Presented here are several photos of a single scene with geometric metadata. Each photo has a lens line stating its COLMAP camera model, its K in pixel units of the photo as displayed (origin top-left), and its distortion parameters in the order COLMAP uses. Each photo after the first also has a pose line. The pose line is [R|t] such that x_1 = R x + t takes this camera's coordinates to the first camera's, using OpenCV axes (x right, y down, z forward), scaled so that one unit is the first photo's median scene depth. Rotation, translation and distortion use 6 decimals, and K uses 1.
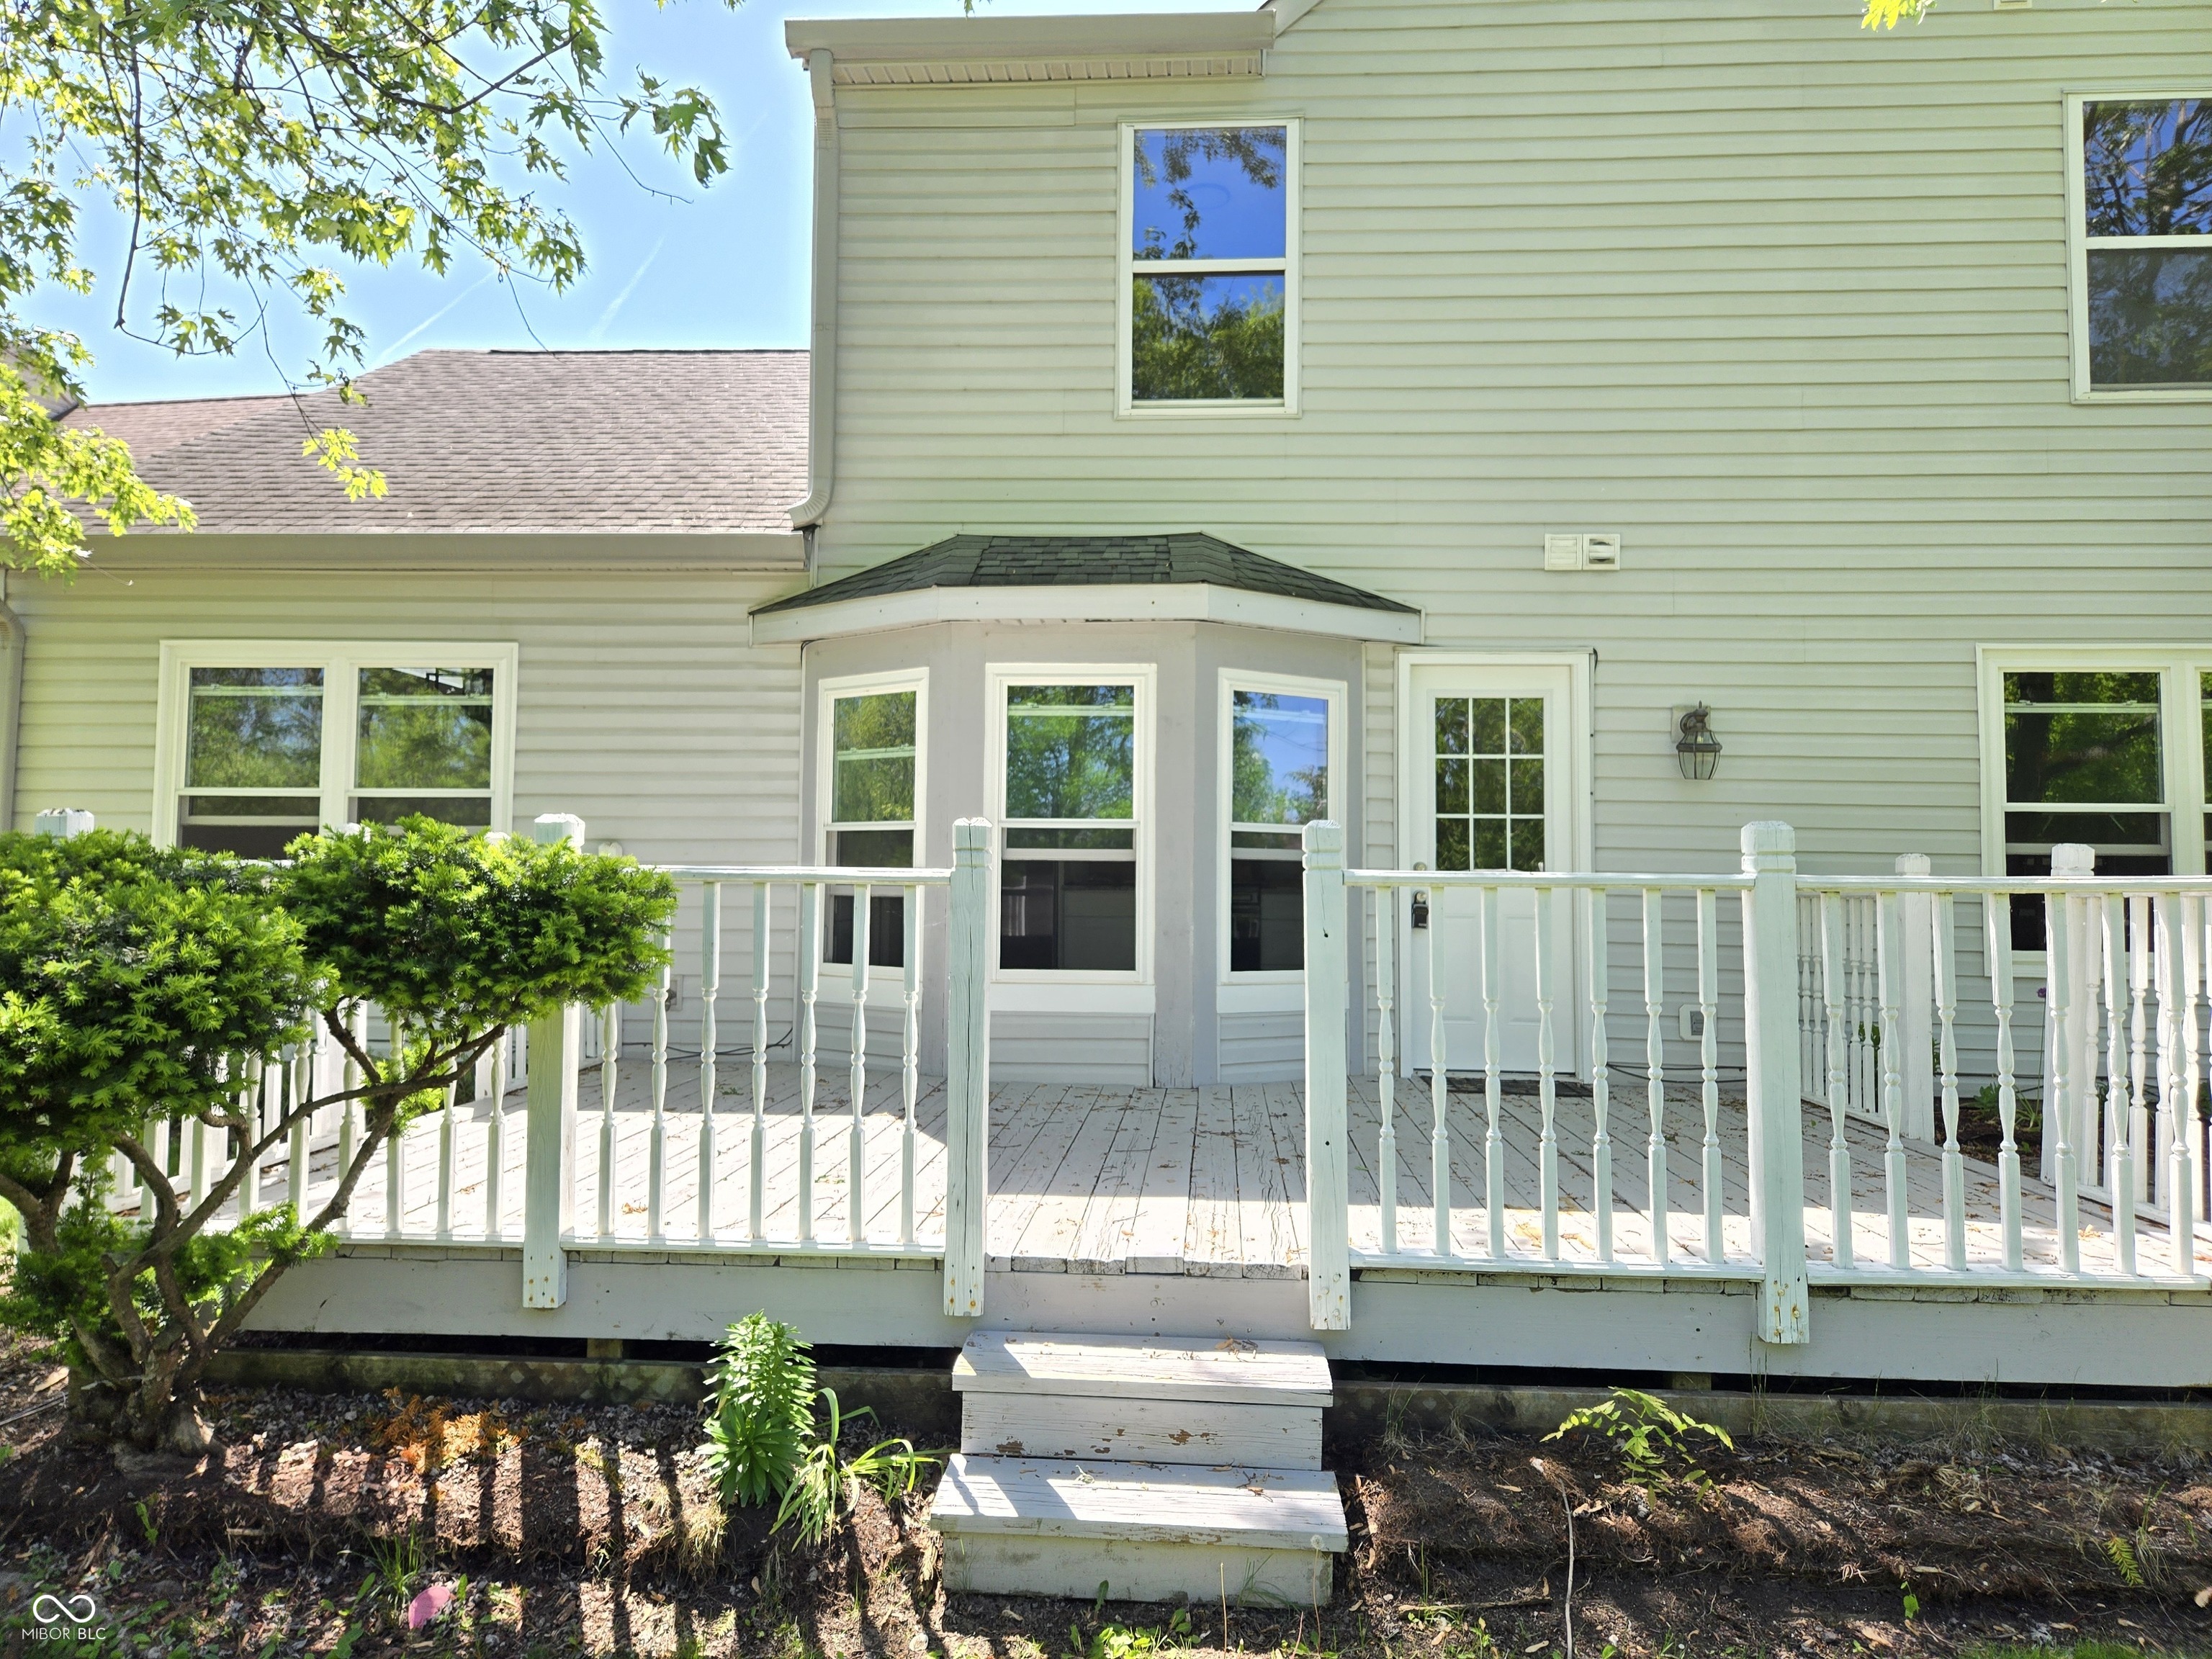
lens RADIAL K [[1469.9, 0, 1081.7], [0, 1469.9, 818.2], [0, 0, 1]] dist [0.020471, -0.001172]
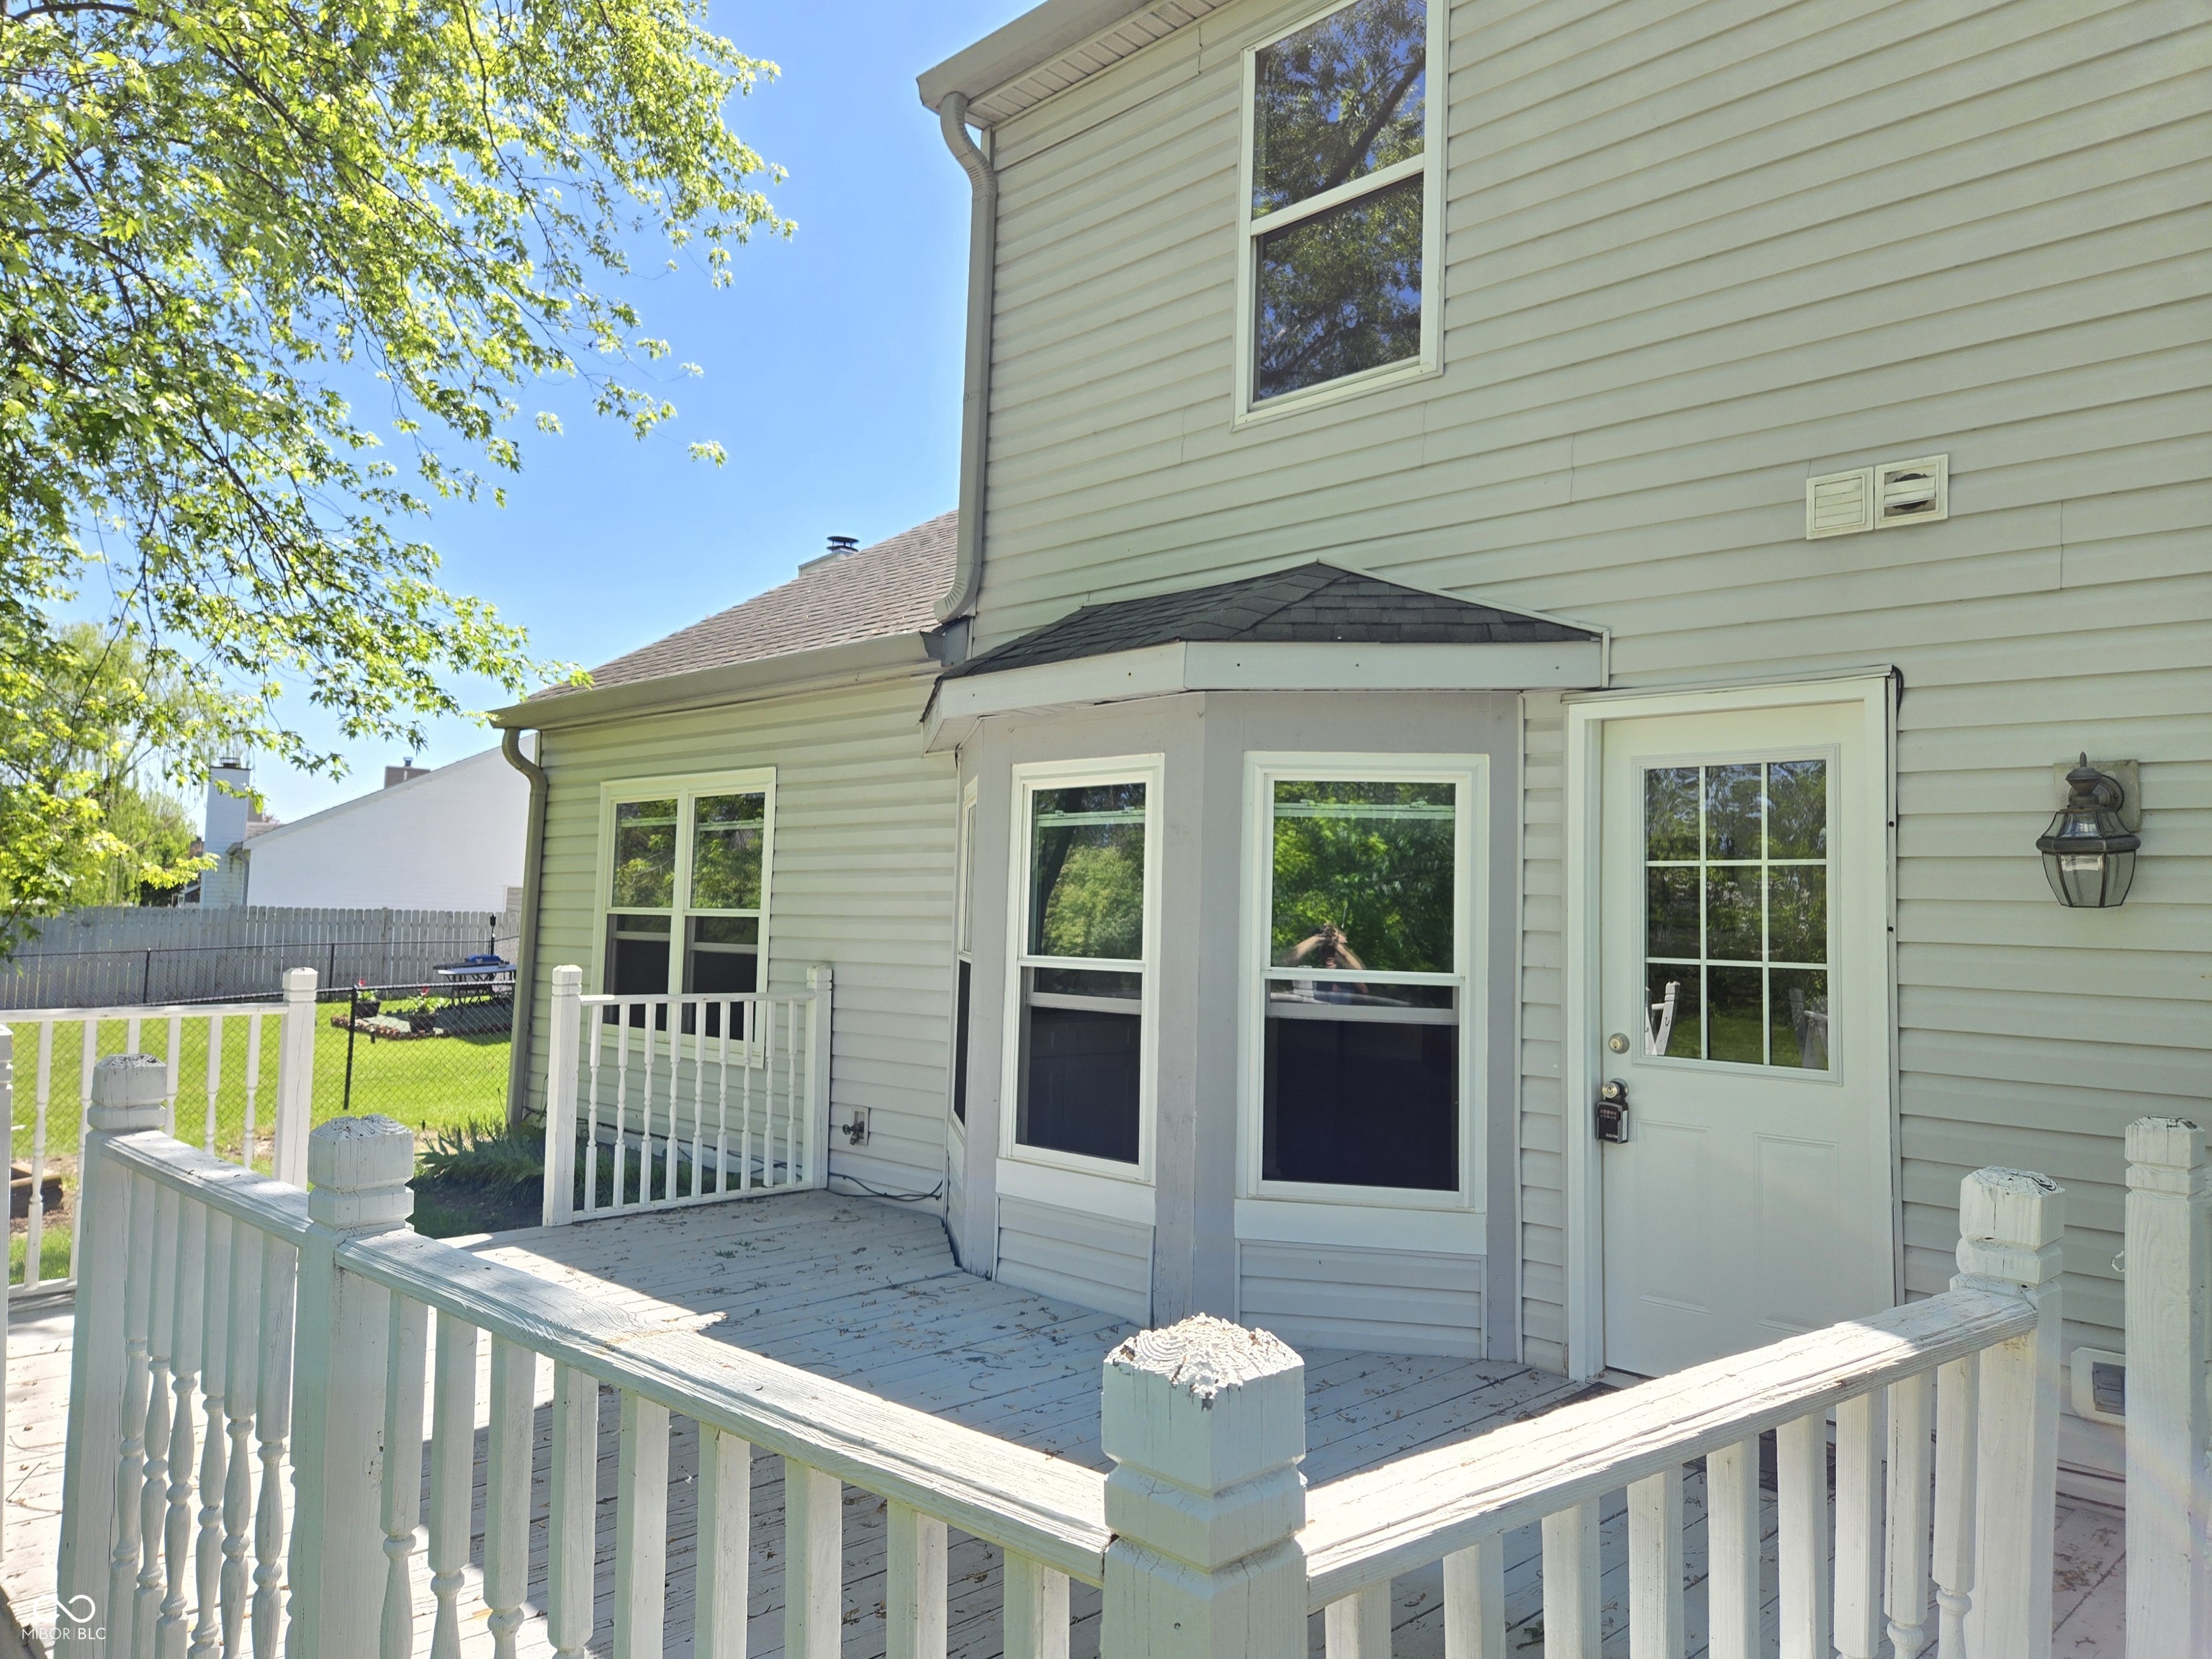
lens RADIAL K [[1469.9, 0, 1098.2], [0, 1469.9, 844.5], [0, 0, 1]] dist [0.020471, -0.001172]
pose [[0.771750, -0.025932, -0.635397, 0.462204], [0.006352, 0.999433, -0.033074, -0.031493], [0.635894, 0.021489, 0.771477, 0.375542]]
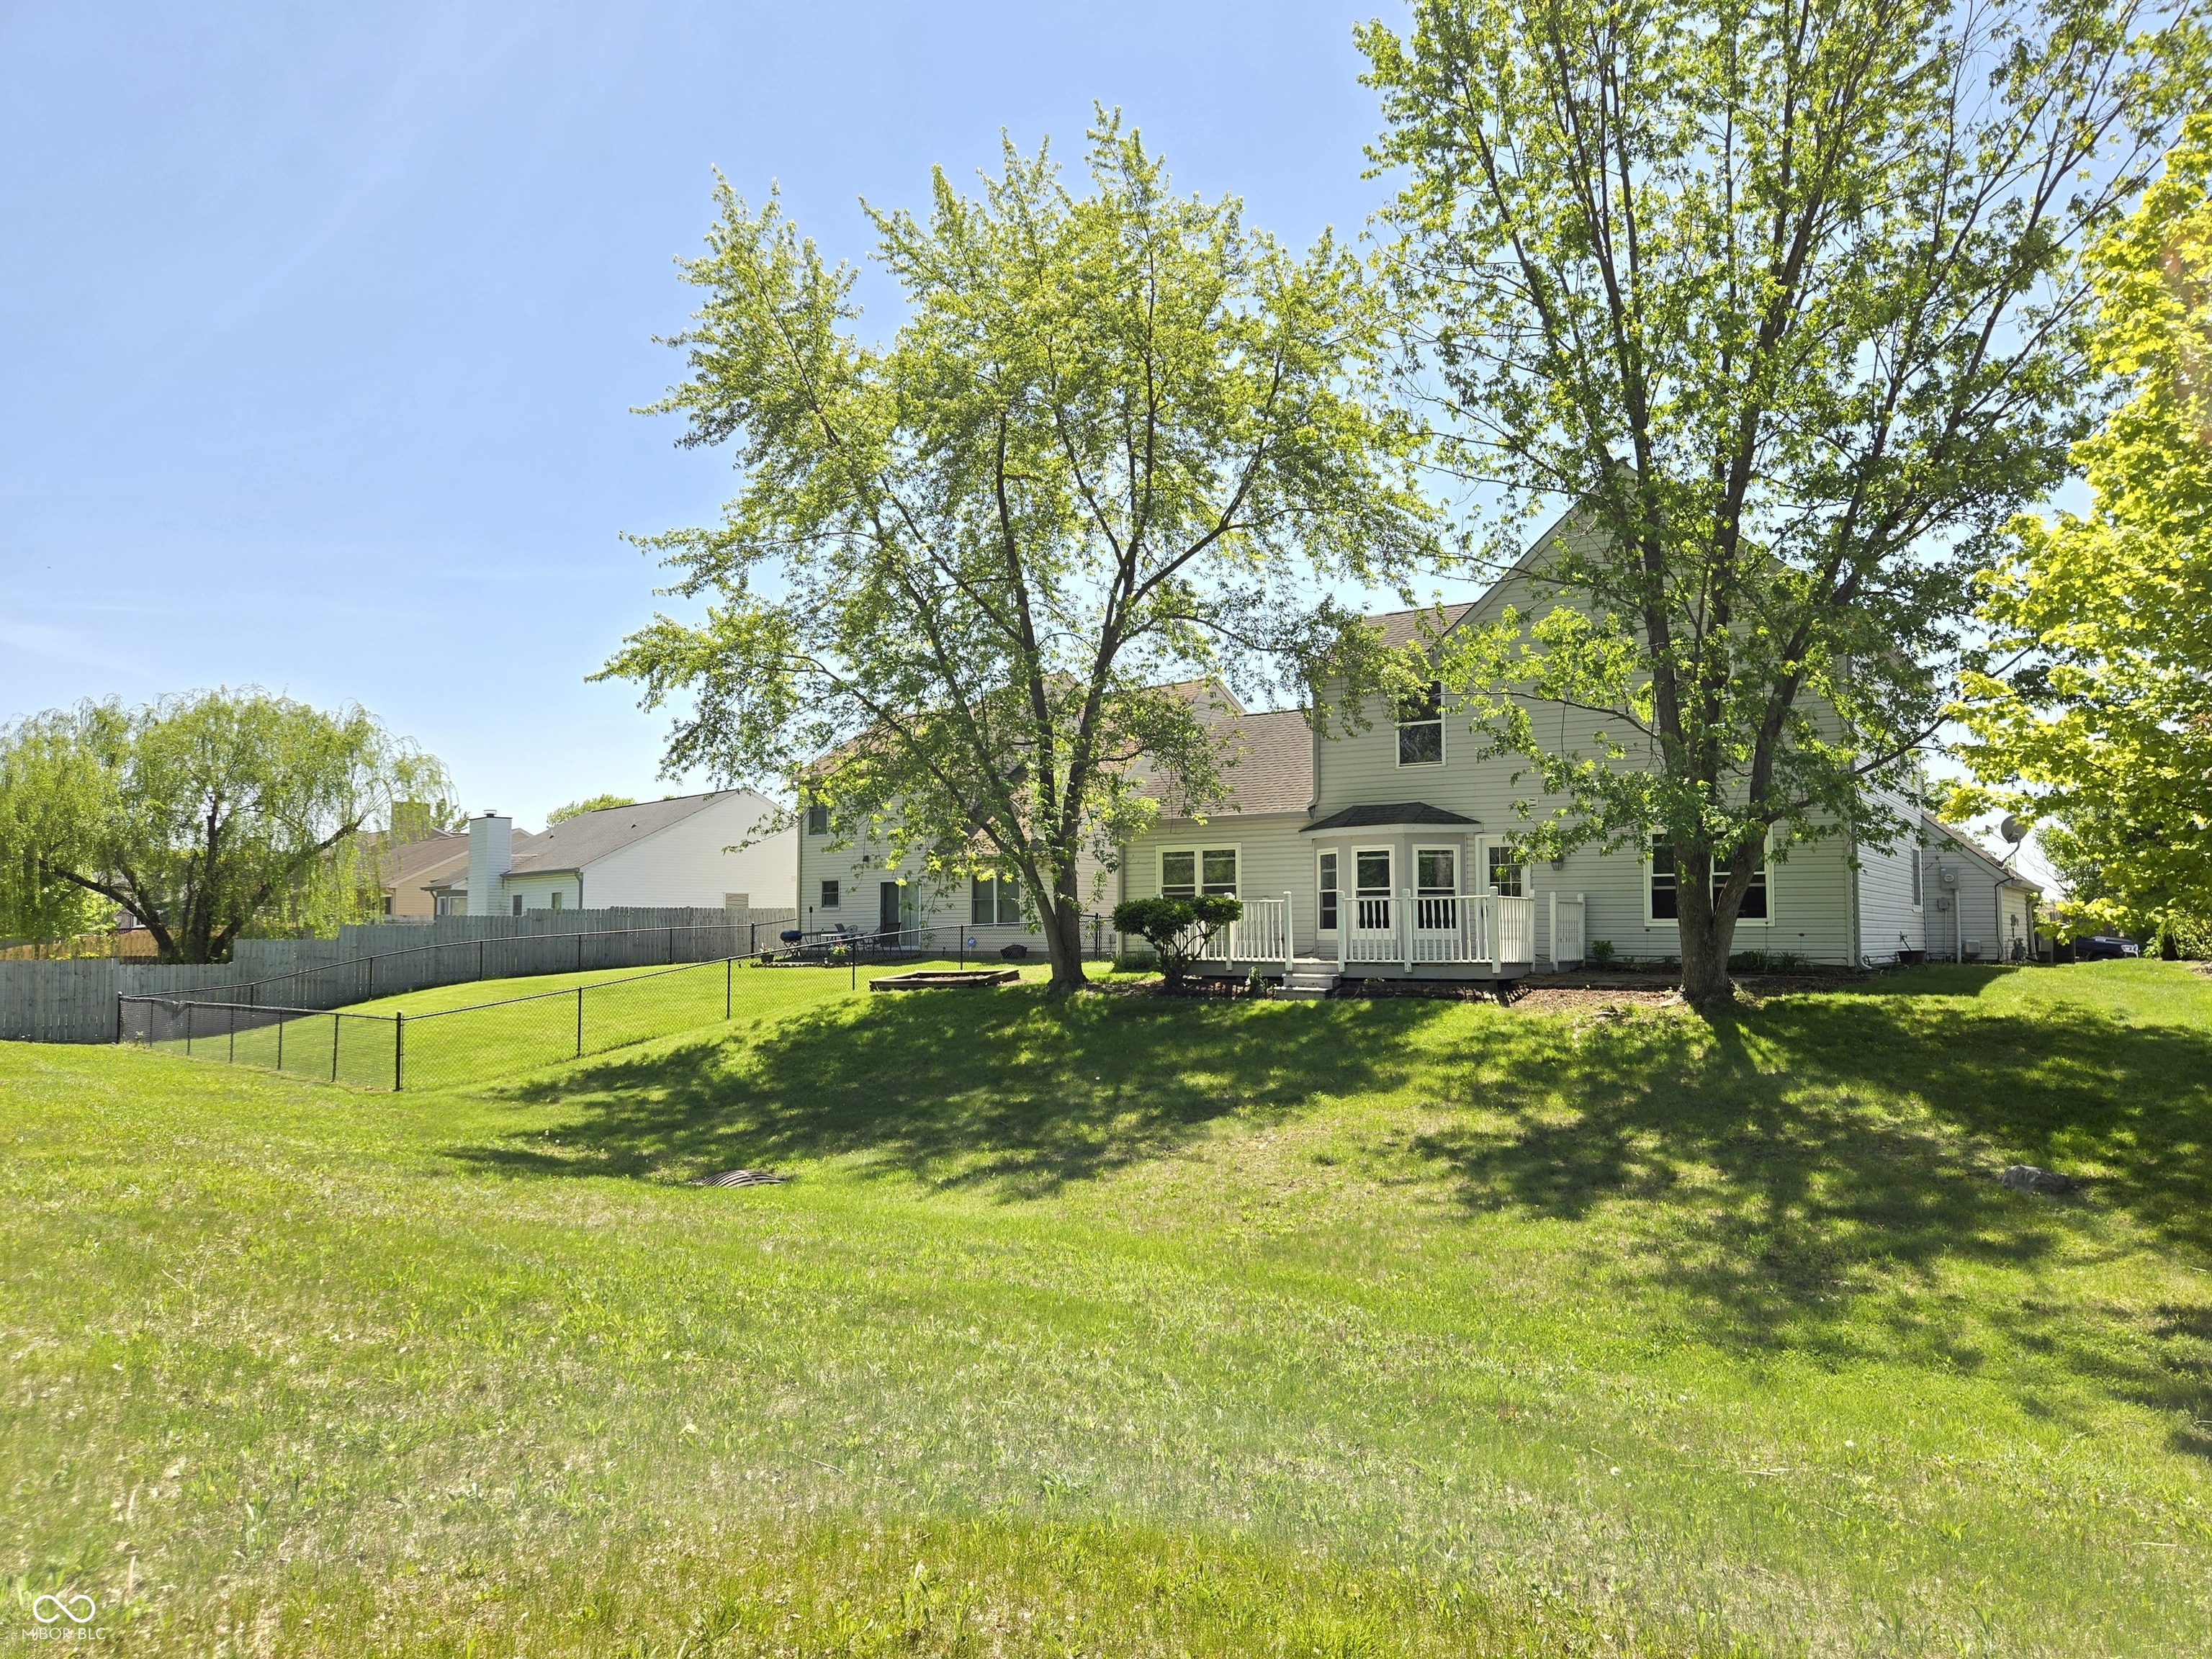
lens RADIAL K [[1469.9, 0, 1095.1], [0, 1469.9, 850.2], [0, 0, 1]] dist [0.020471, -0.001172]
pose [[0.856738, -0.045033, -0.513783, 1.210264], [0.036873, 0.998980, -0.026075, -0.020125], [0.514433, 0.003394, 0.857524, -2.368055]]
